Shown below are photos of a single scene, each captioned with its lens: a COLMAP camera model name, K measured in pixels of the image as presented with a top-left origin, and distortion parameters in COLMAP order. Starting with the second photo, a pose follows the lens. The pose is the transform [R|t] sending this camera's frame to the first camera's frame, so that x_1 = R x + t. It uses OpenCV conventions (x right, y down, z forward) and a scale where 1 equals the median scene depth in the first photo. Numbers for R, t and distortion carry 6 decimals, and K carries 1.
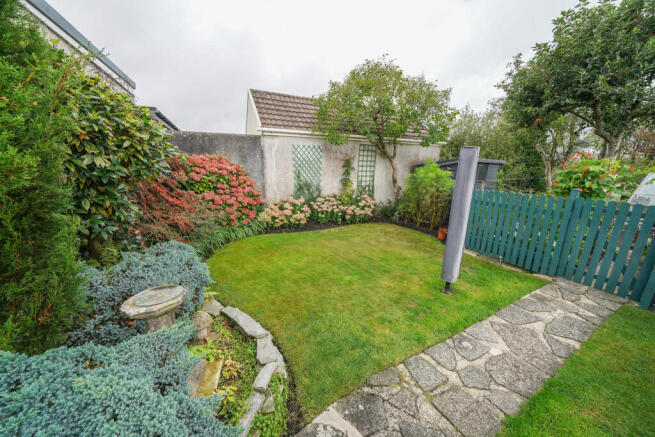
lens RADIAL K [[229.5, 0, 326.6], [0, 229.5, 217.7], [0, 0, 1]] dist [-0.020095, -0.000023]
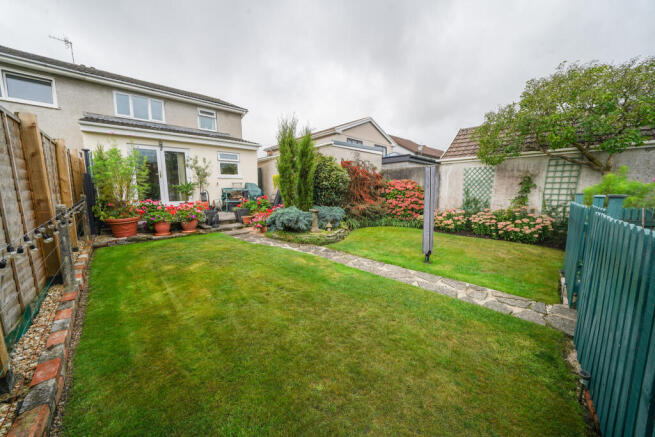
lens RADIAL K [[229.5, 0, 329.2], [0, 229.5, 218.2], [0, 0, 1]] dist [-0.020095, -0.000023]
pose [[0.307572, 0.100660, -0.946186, 0.818623], [-0.204802, 0.978086, 0.037480, 0.056347], [0.929223, 0.182253, 0.321447, -0.053598]]
